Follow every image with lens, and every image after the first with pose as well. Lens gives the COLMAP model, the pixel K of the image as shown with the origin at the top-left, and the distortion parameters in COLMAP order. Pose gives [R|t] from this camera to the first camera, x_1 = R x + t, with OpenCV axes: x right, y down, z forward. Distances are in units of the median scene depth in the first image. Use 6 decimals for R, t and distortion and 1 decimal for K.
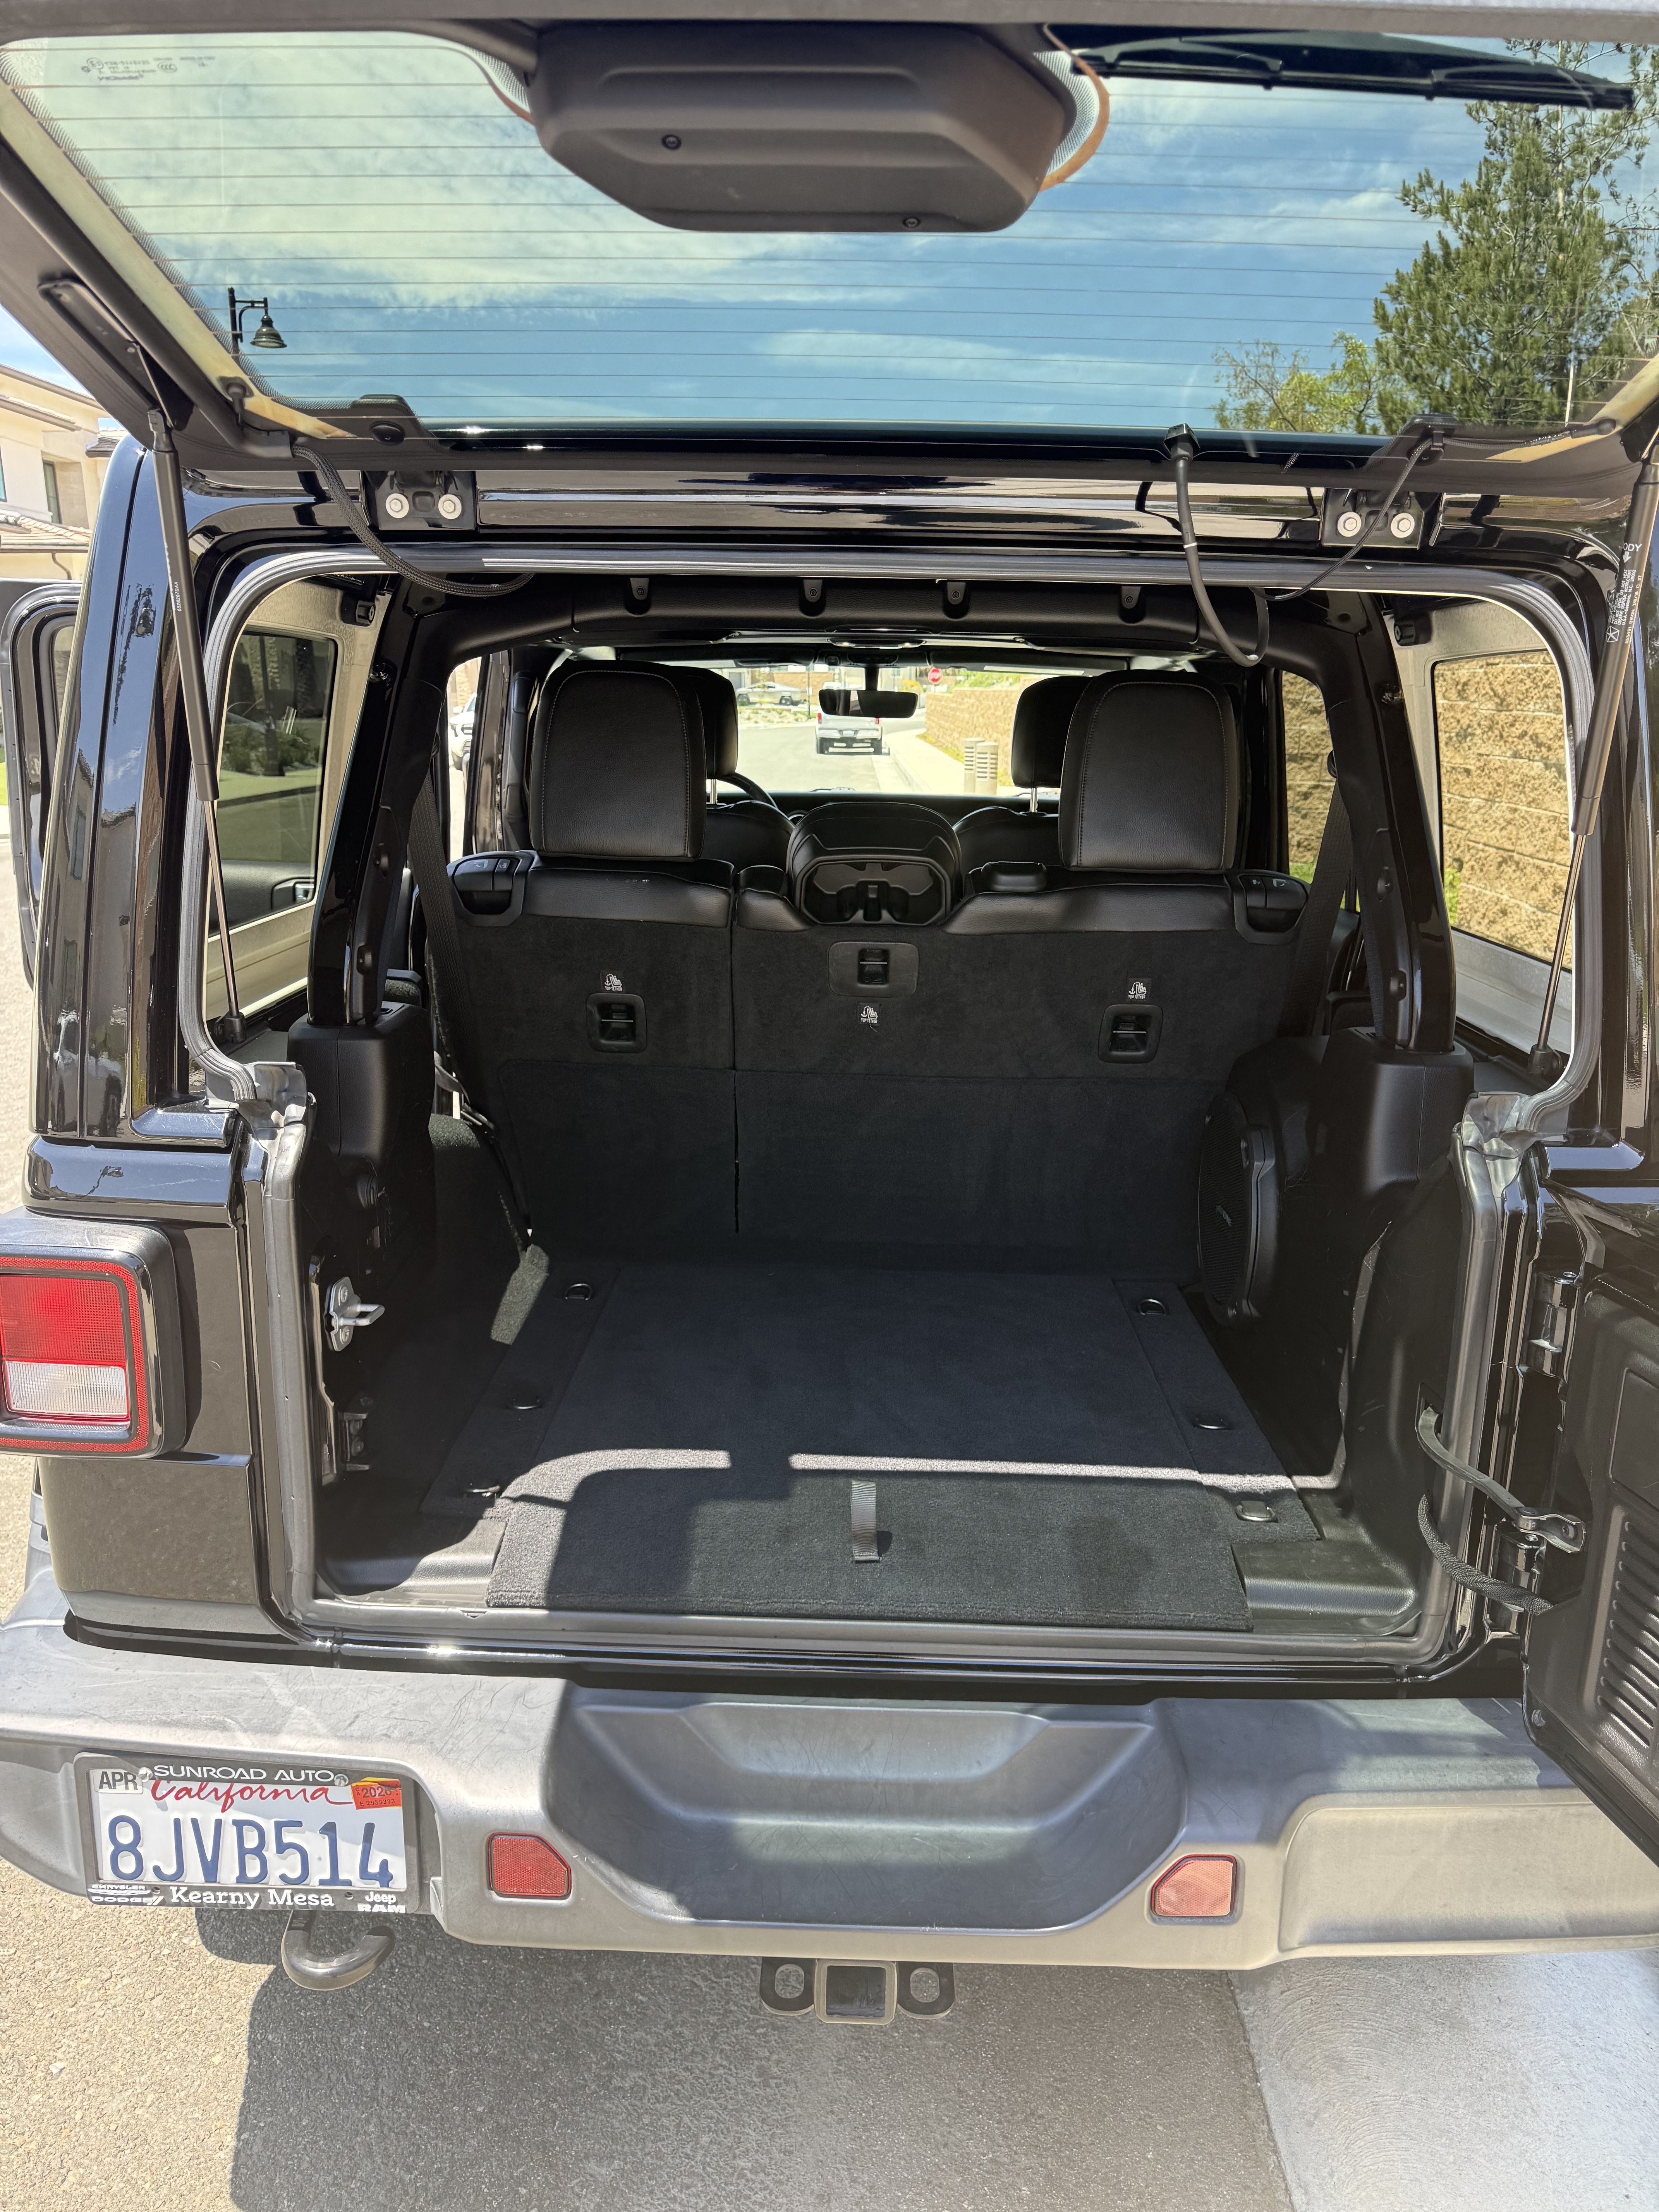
lens RADIAL K [[1561.5, 0, 766.3], [0, 1561.5, 1098.6], [0, 0, 1]] dist [0.035656, -0.039477]
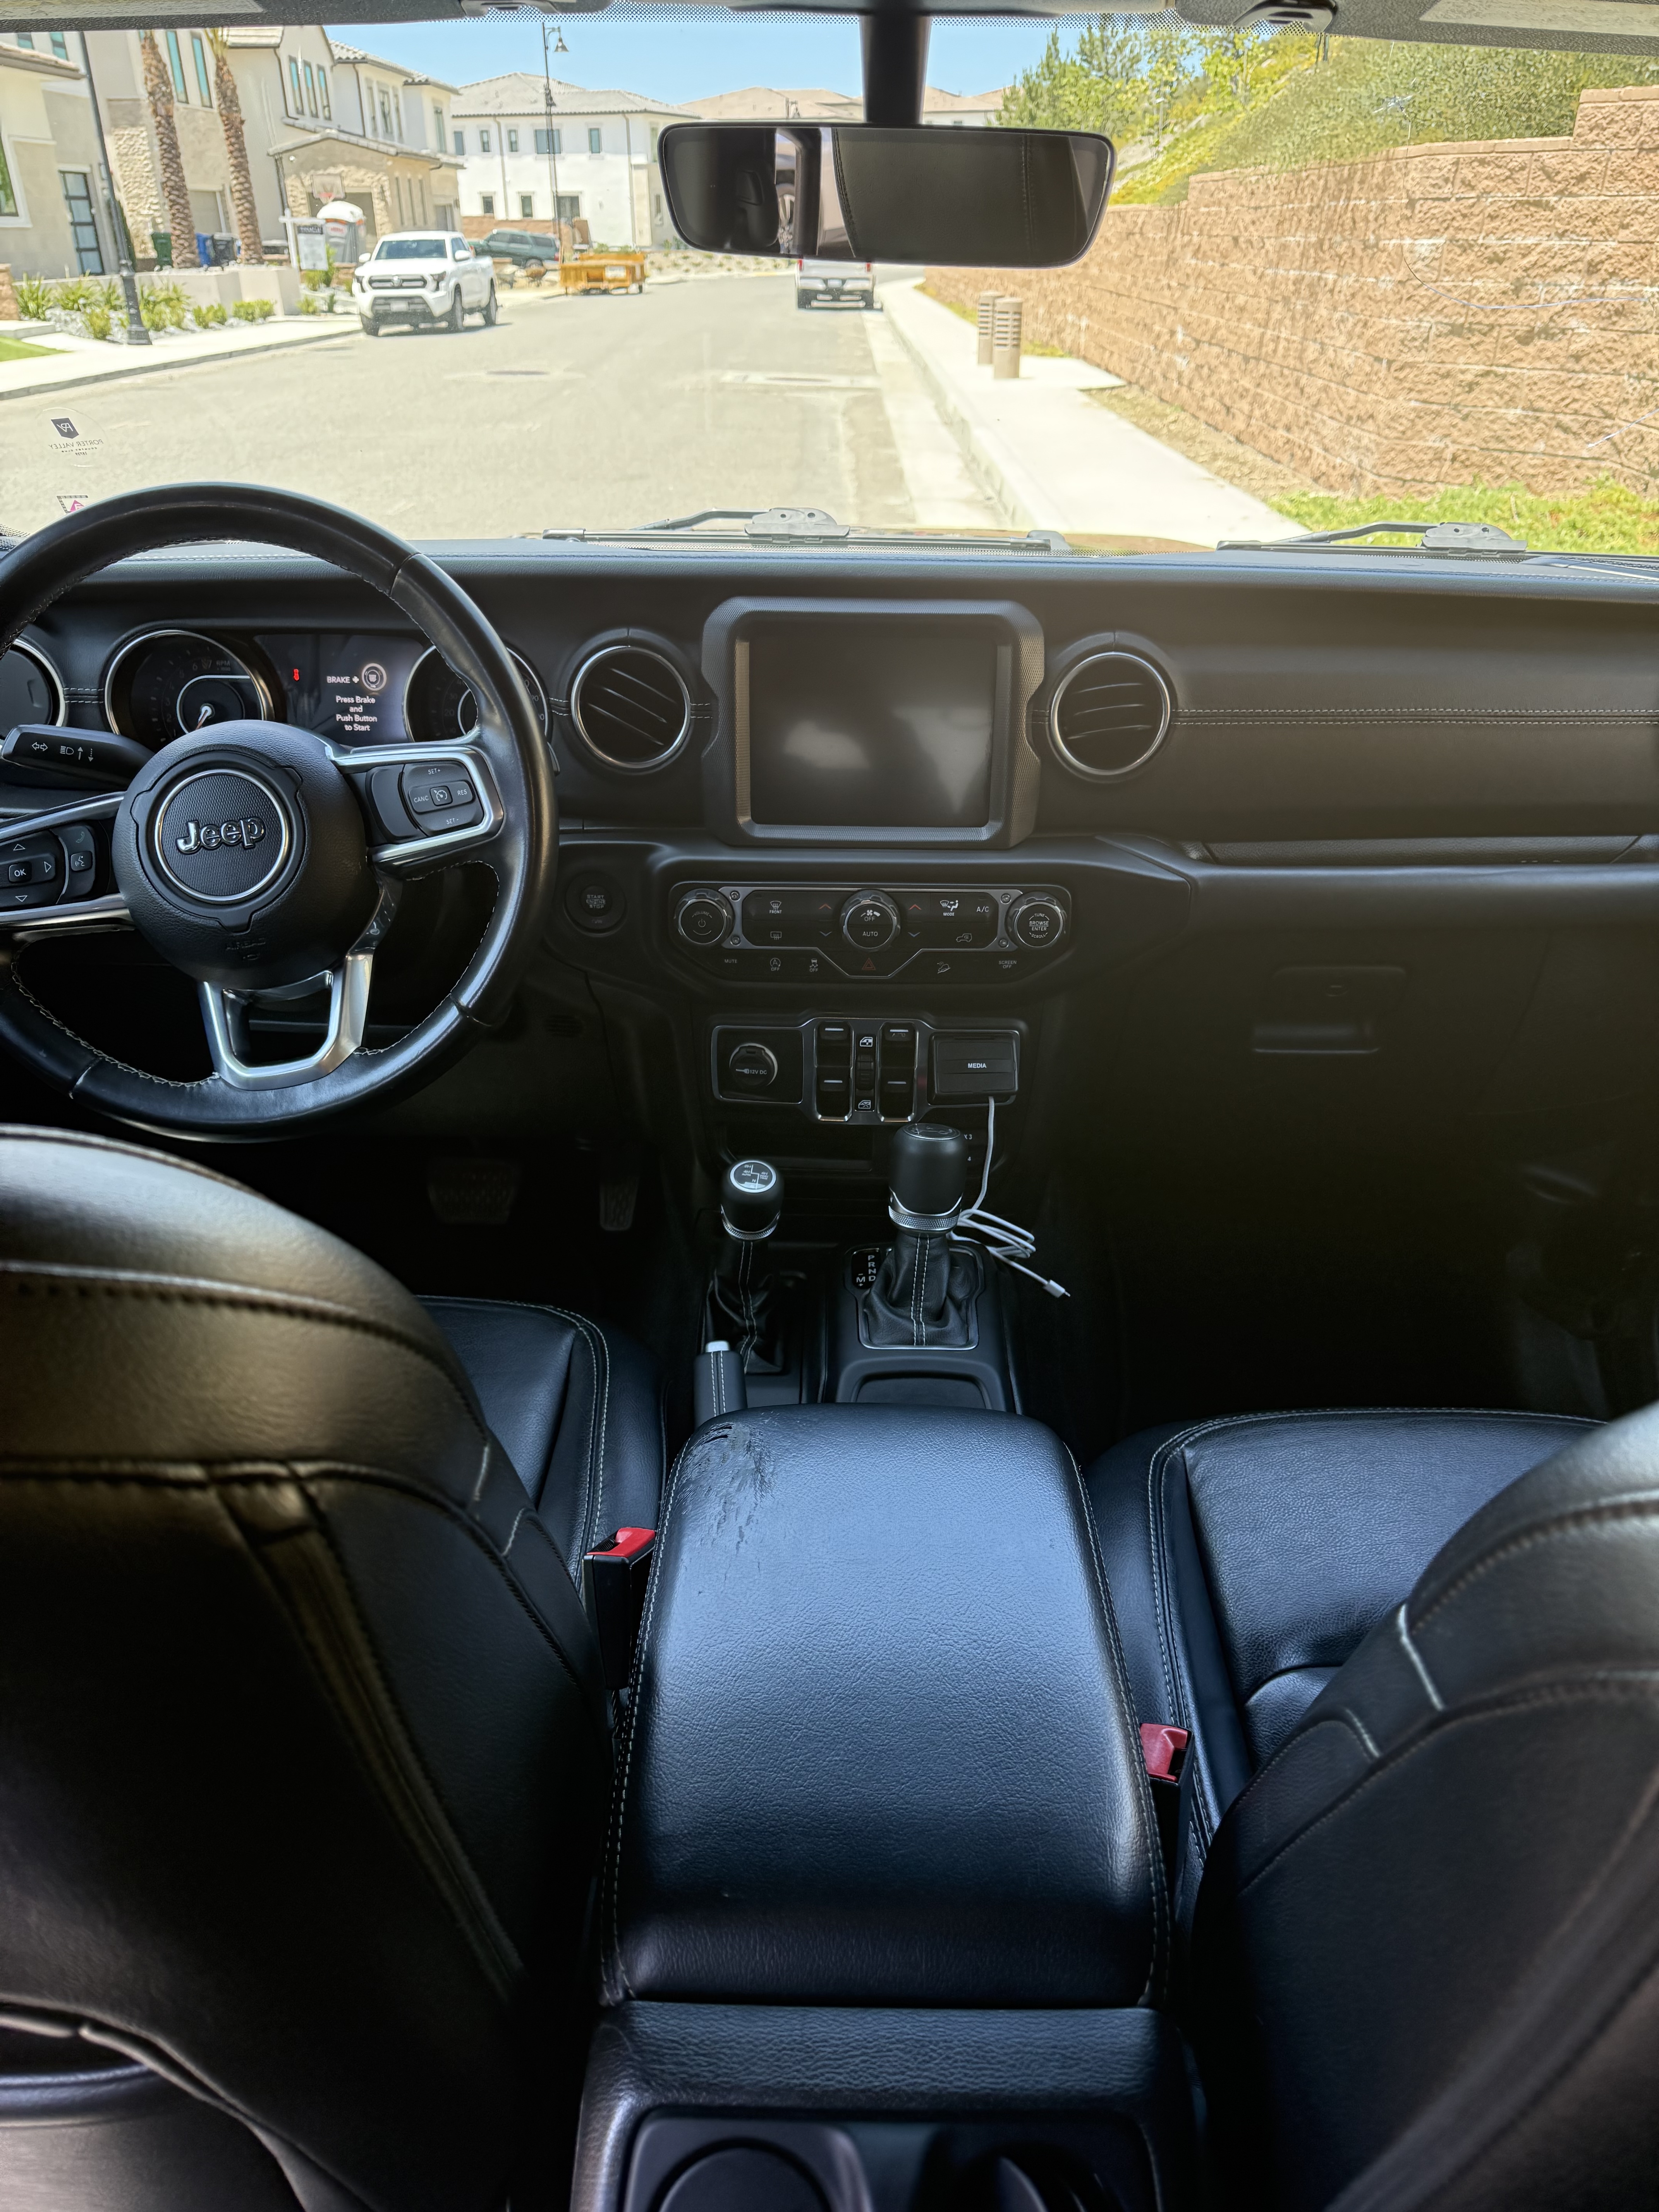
lens RADIAL K [[1539.3, 0, 826.8], [0, 1539.3, 1053.2], [0, 0, 1]] dist [0.035836, -0.034309]
pose [[0.998935, -0.014716, 0.043722, 0.088126], [0.004234, 0.973000, 0.230764, -0.351134], [-0.045937, -0.230334, 0.972027, 1.450157]]
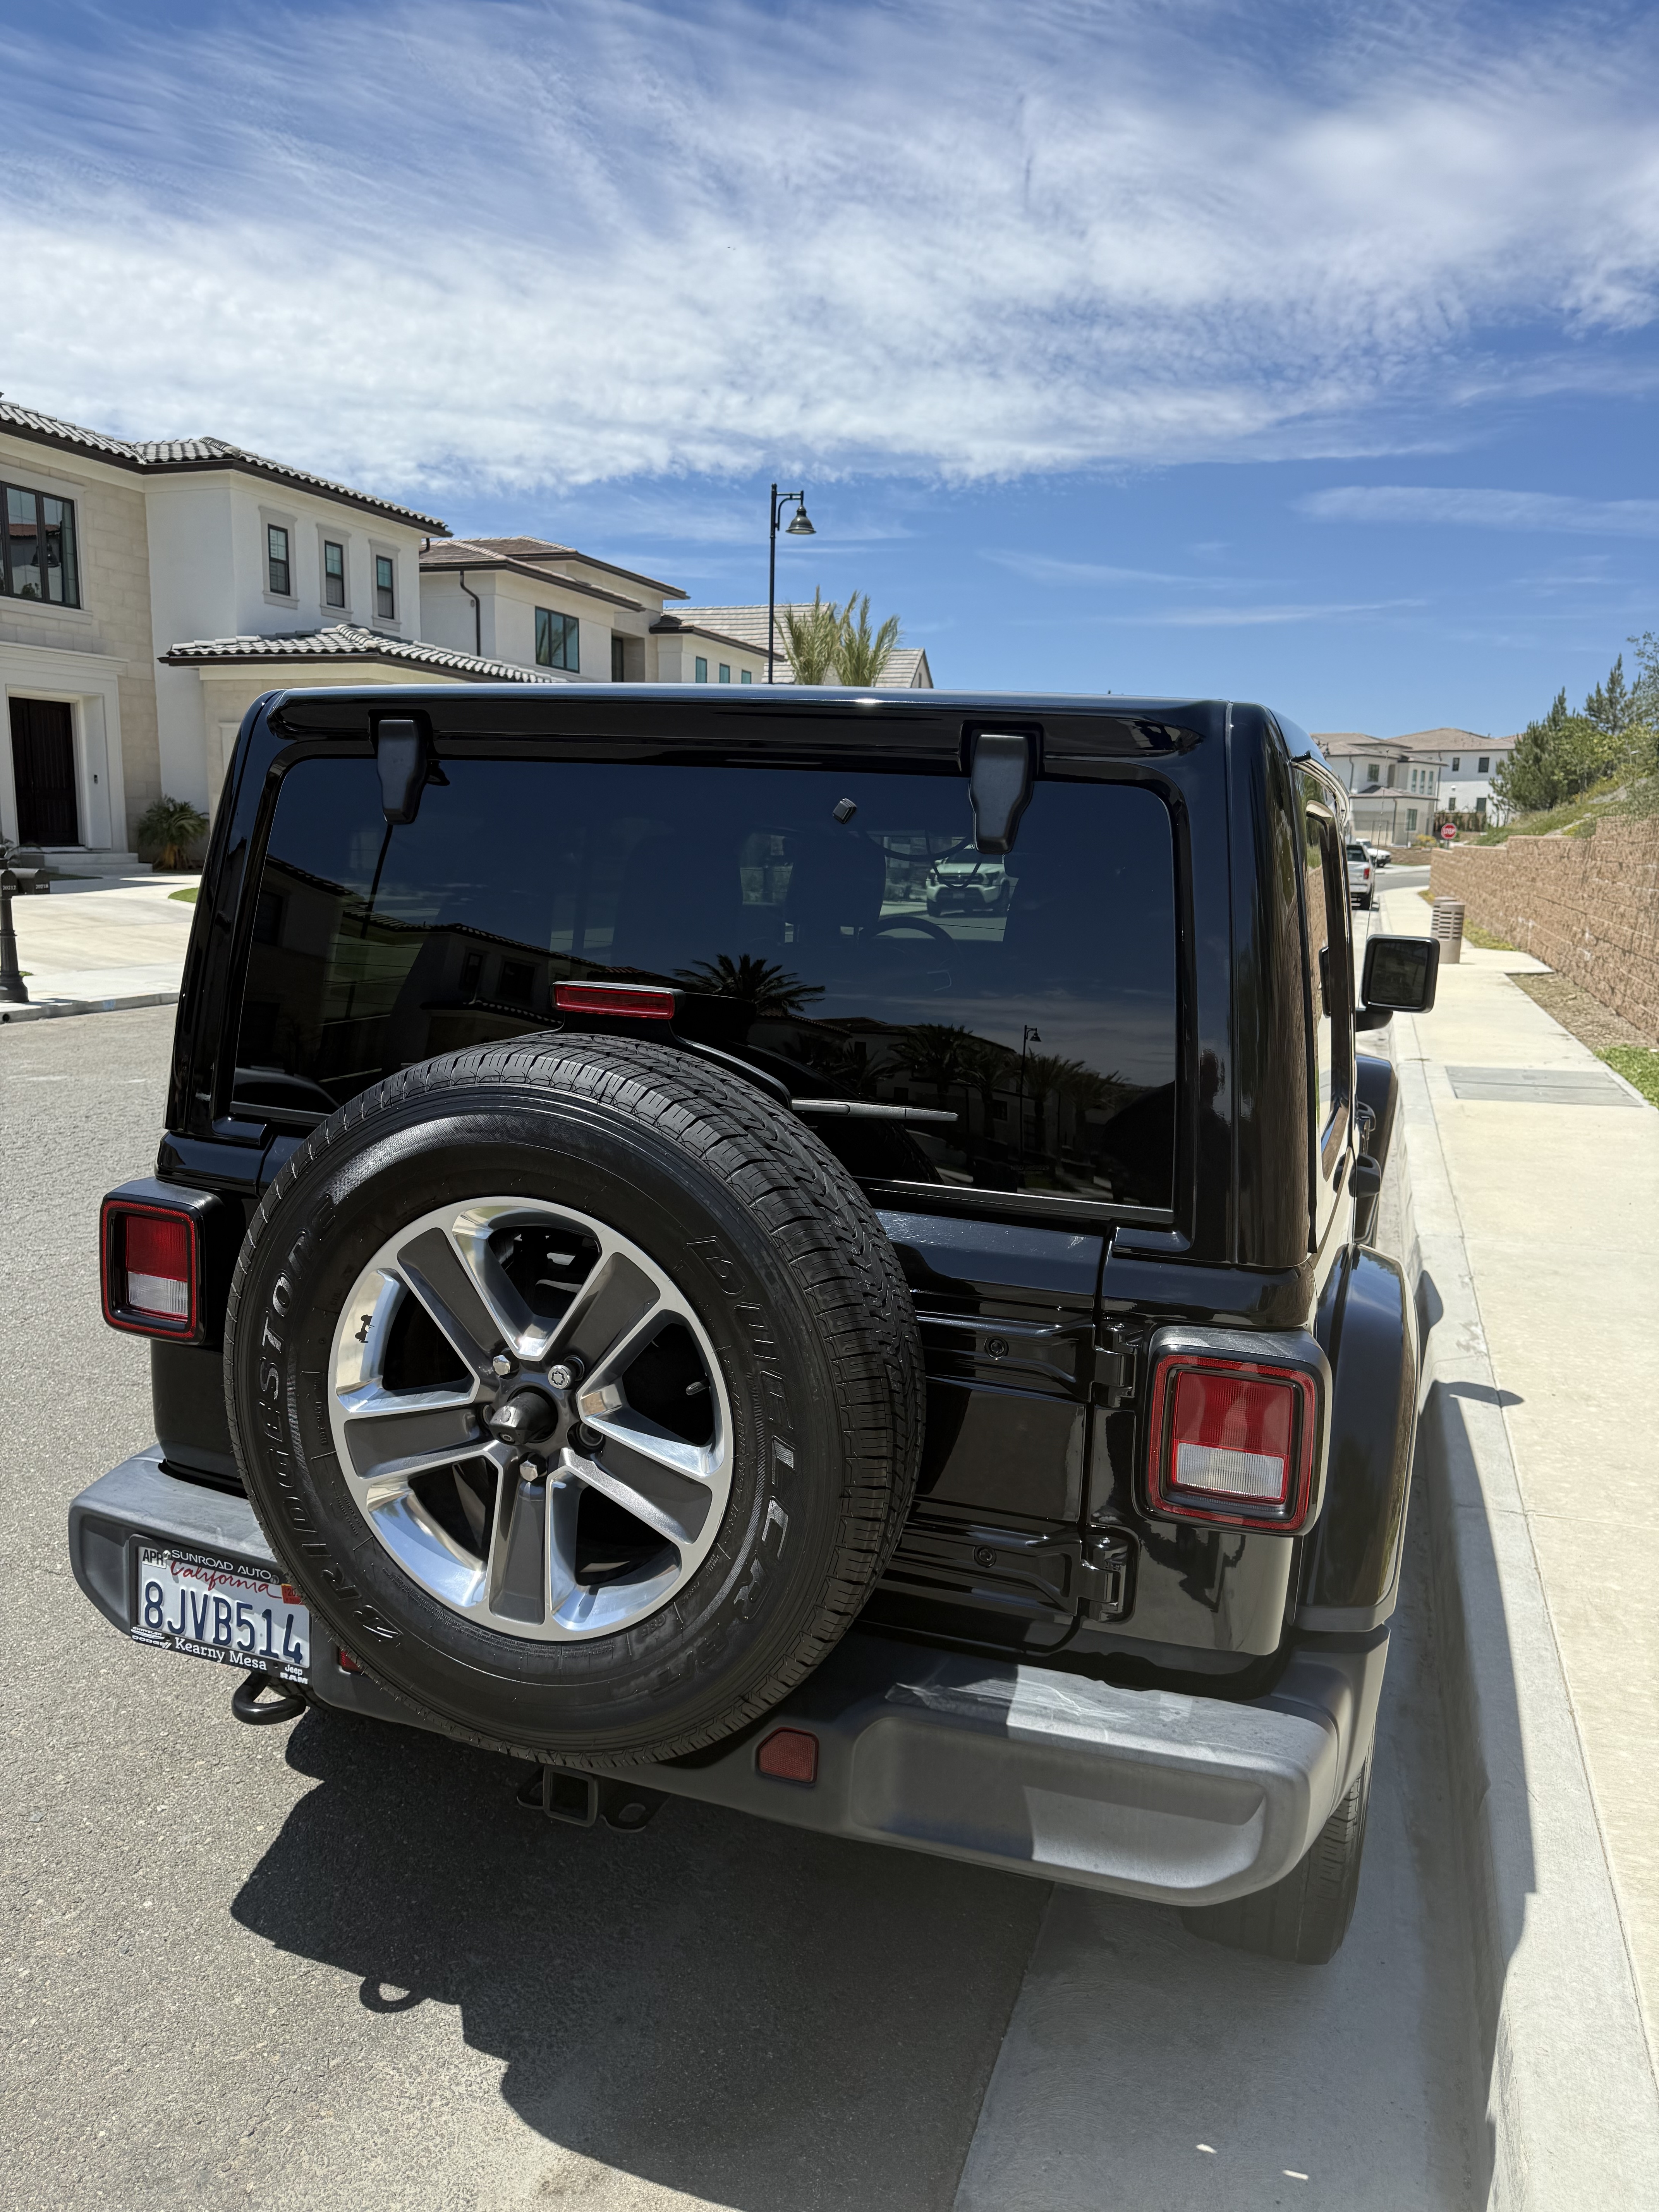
lens RADIAL K [[1561.5, 0, 766.3], [0, 1561.5, 1098.6], [0, 0, 1]] dist [0.035656, -0.039477]
pose [[0.947996, 0.077120, -0.308799, 0.477304], [-0.103917, 0.992029, -0.071266, 0.034515], [0.300842, 0.099649, 0.948454, -0.247611]]
